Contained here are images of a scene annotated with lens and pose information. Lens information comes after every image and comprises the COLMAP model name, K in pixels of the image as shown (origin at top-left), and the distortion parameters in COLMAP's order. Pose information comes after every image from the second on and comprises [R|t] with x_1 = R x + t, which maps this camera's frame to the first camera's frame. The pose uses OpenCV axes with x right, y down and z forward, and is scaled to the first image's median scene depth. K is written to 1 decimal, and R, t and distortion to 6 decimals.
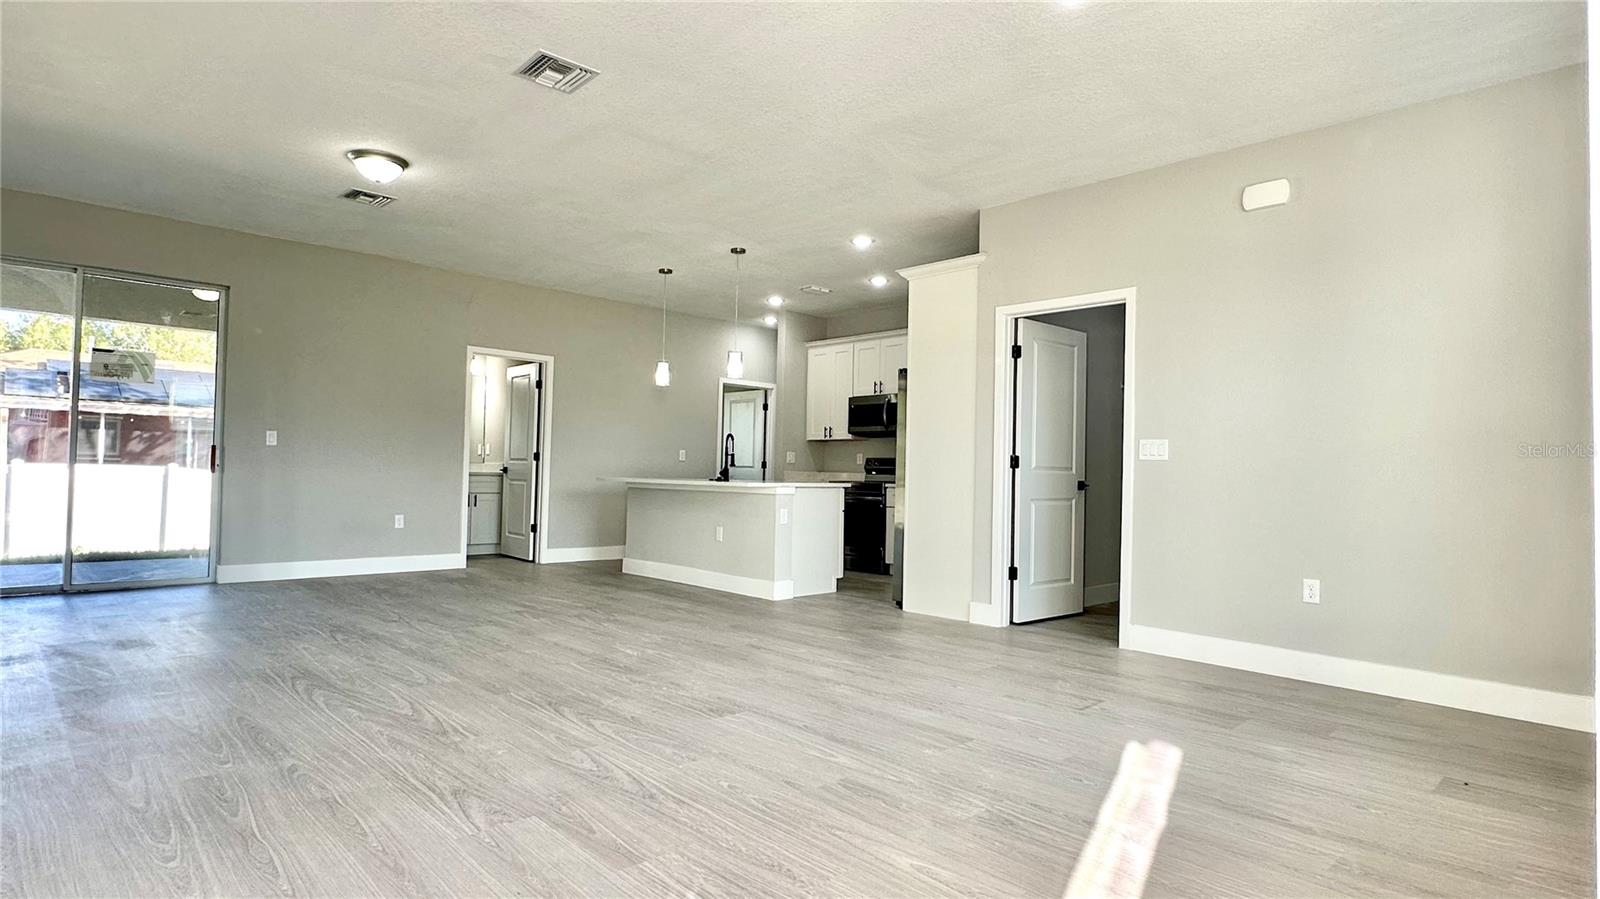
lens RADIAL K [[845.6, 0, 797.6], [0, 845.6, 456.3], [0, 0, 1]] dist [-0.001429, -0.000092]
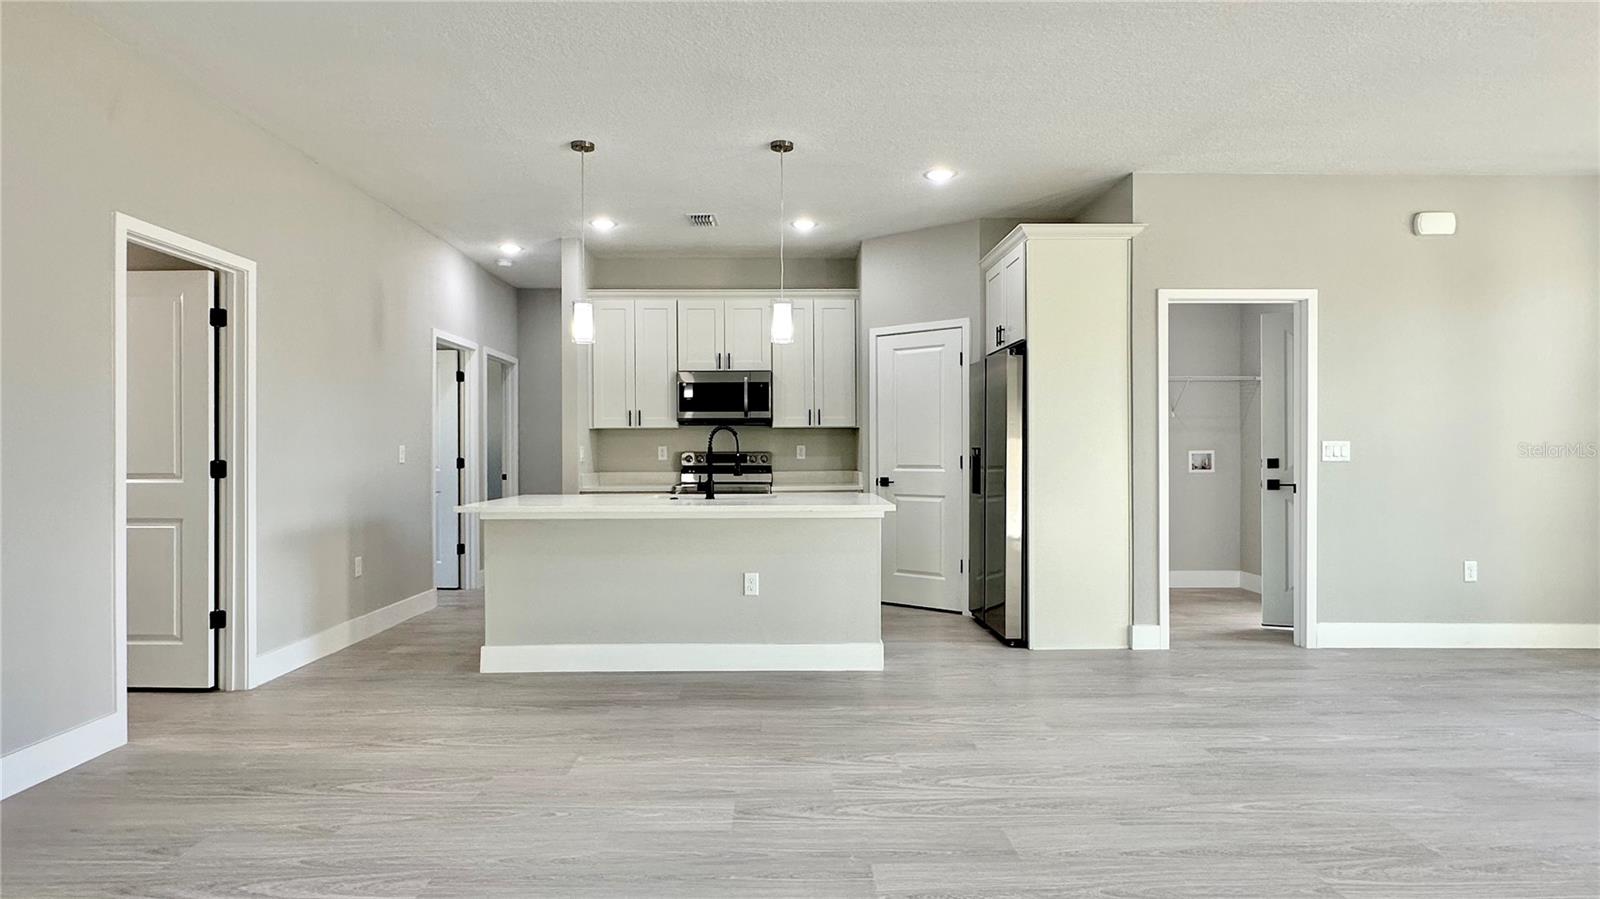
lens RADIAL K [[845.6, 0, 797.6], [0, 845.6, 456.3], [0, 0, 1]] dist [-0.001429, -0.000092]
pose [[0.679897, -0.028929, 0.732737, -0.585685], [0.003562, 0.999340, 0.036149, -0.030805], [-0.733299, -0.021968, 0.679551, 0.587751]]
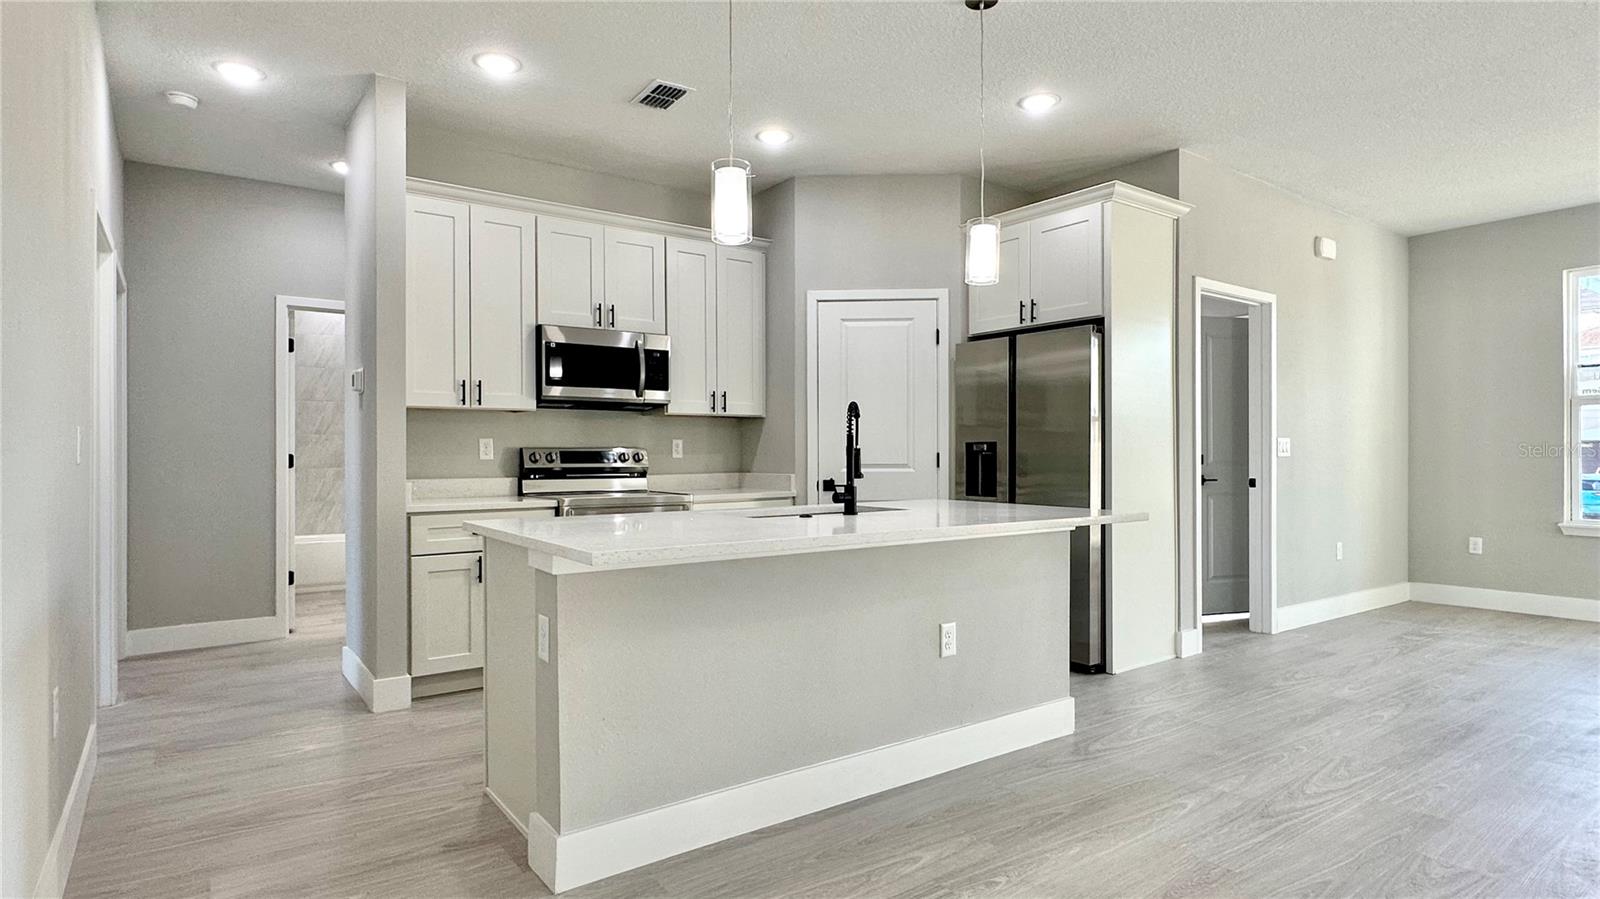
lens RADIAL K [[845.6, 0, 797.6], [0, 845.6, 456.3], [0, 0, 1]] dist [-0.001429, -0.000092]
pose [[0.135247, -0.024728, 0.990503, -0.572668], [-0.013926, 0.999542, 0.026855, -0.012503], [-0.990714, -0.017426, 0.134841, 1.111329]]
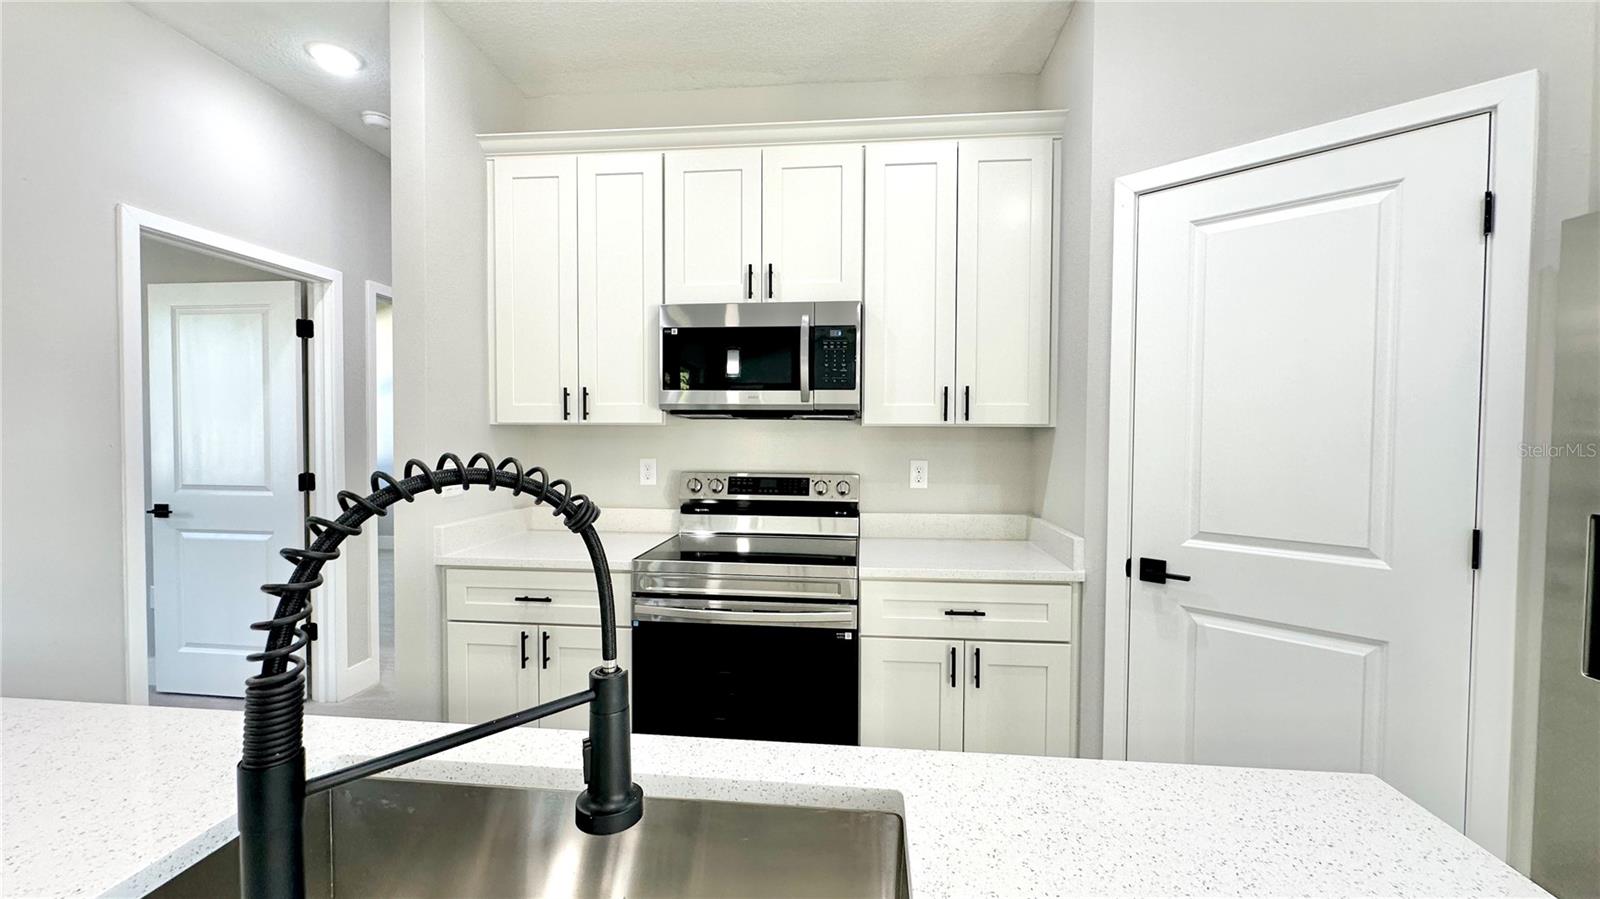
lens RADIAL K [[641.0, 0, 800.3], [0, 641.0, 451.7], [0, 0, 1]] dist [-0.002217, 0.000707]
pose [[0.758251, -0.035531, 0.650994, -0.098039], [-0.003552, 0.998274, 0.058623, -0.035343], [-0.651953, -0.046763, 0.756816, 1.074715]]
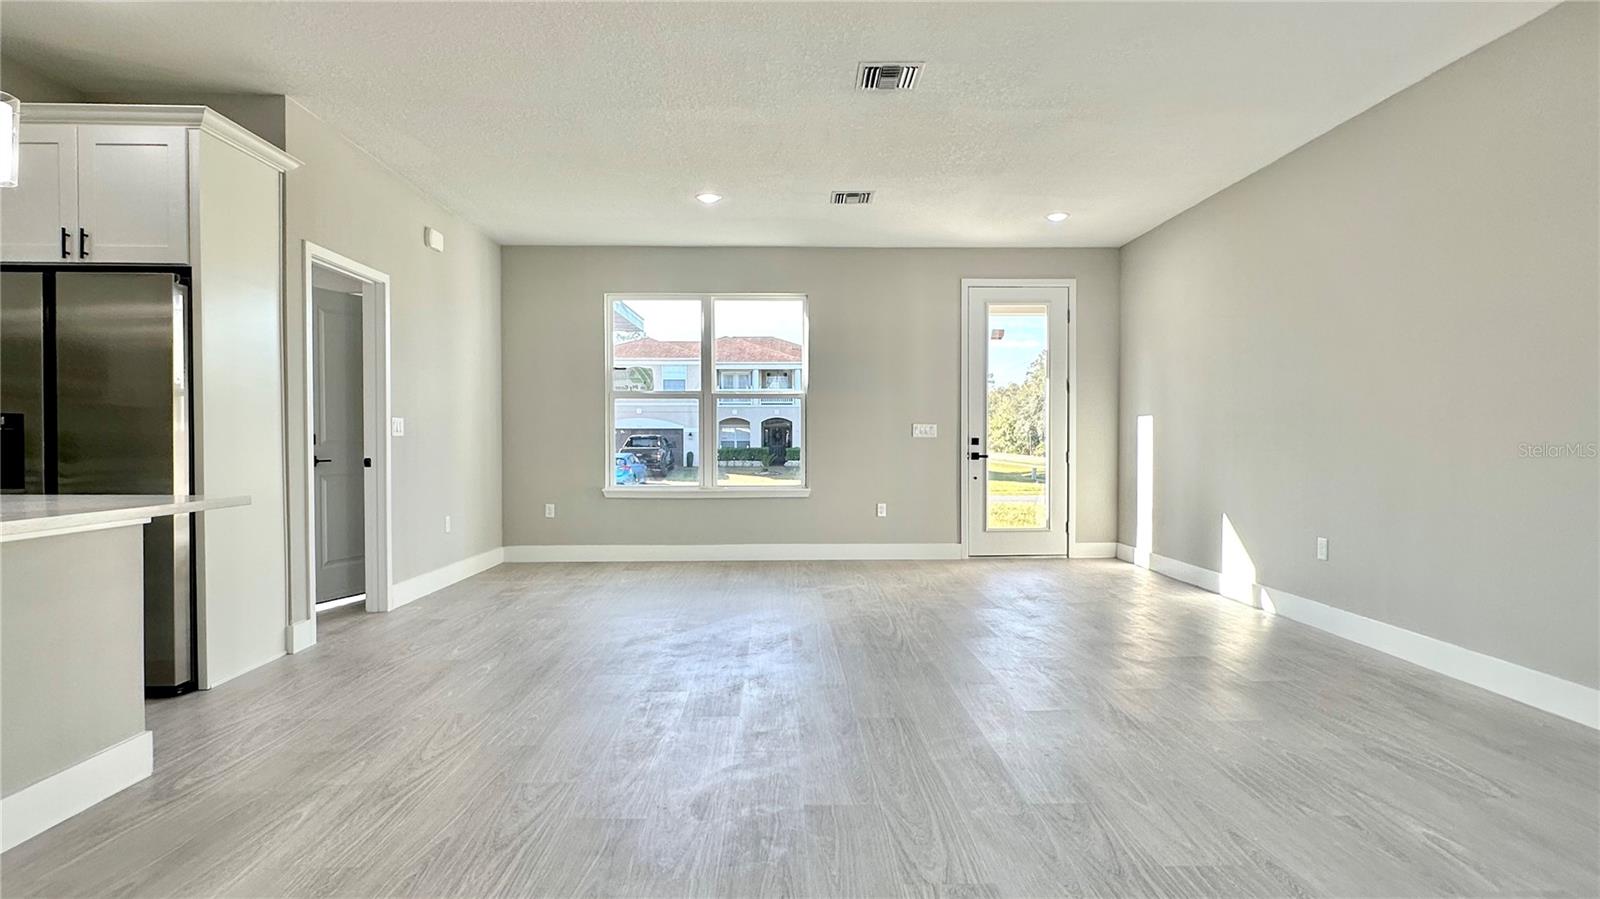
lens RADIAL K [[844.7, 0, 799.2], [0, 844.7, 451.0], [0, 0, 1]] dist [0.004211, 0.000649]
pose [[-0.739630, -0.033243, 0.672193, -0.552695], [-0.029885, 0.999416, 0.016542, -0.007598], [-0.672350, -0.007854, -0.740191, 1.106495]]
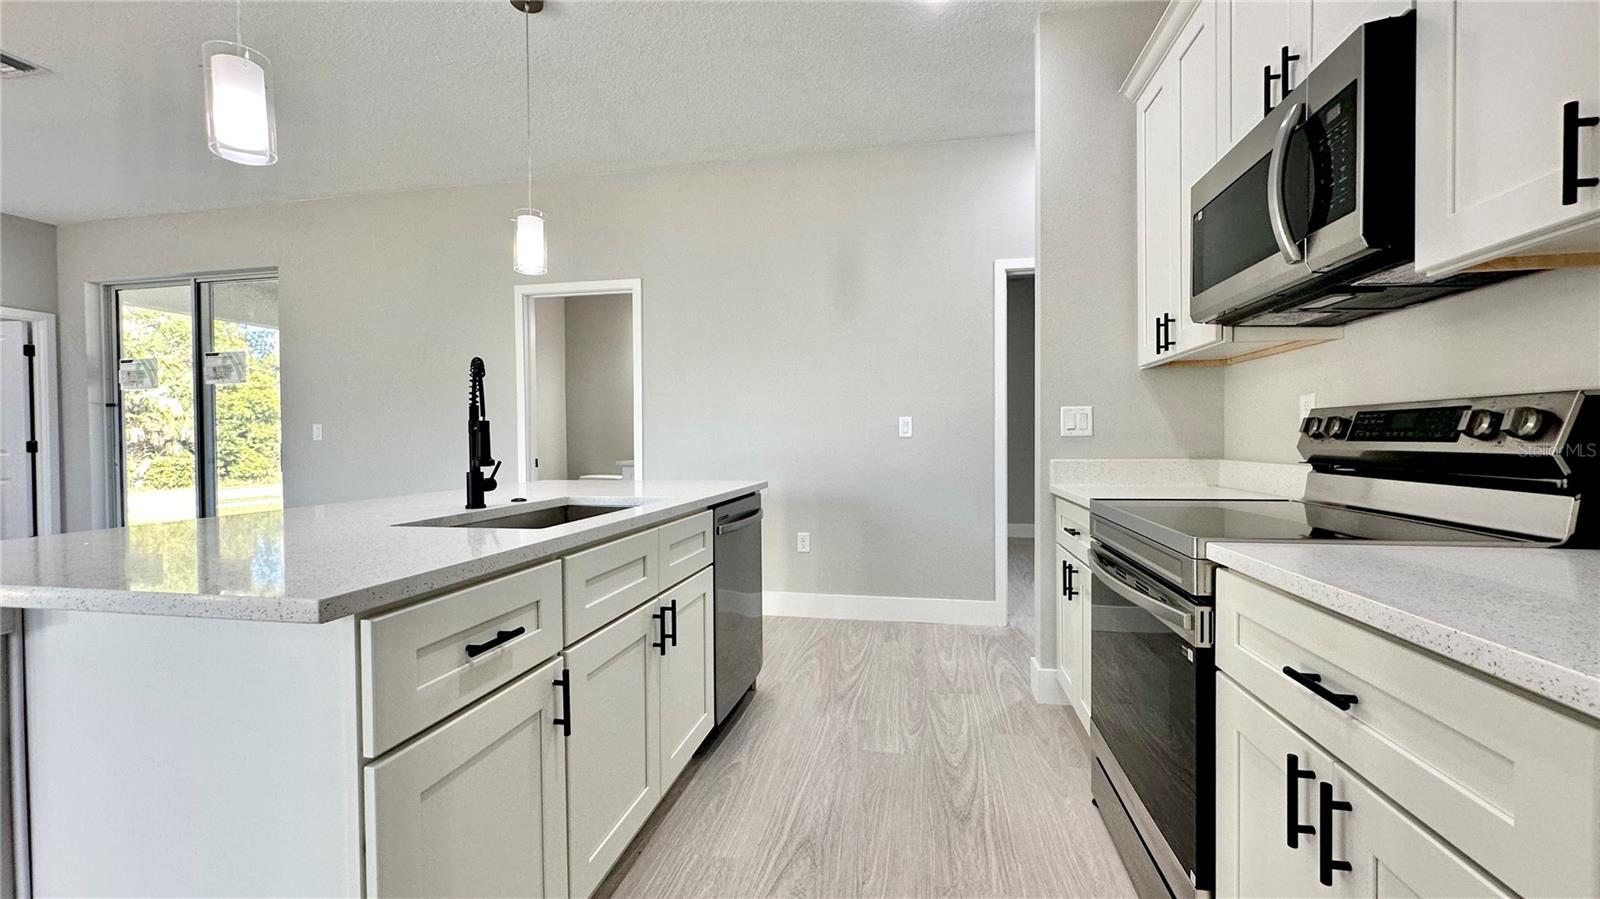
lens RADIAL K [[641.0, 0, 800.3], [0, 641.0, 451.7], [0, 0, 1]] dist [-0.002217, 0.000707]
pose [[0.585421, -0.012414, -0.810634, 0.211321], [0.038056, 0.999201, 0.012181, 0.009275], [0.809836, -0.037981, 0.585426, 1.096123]]
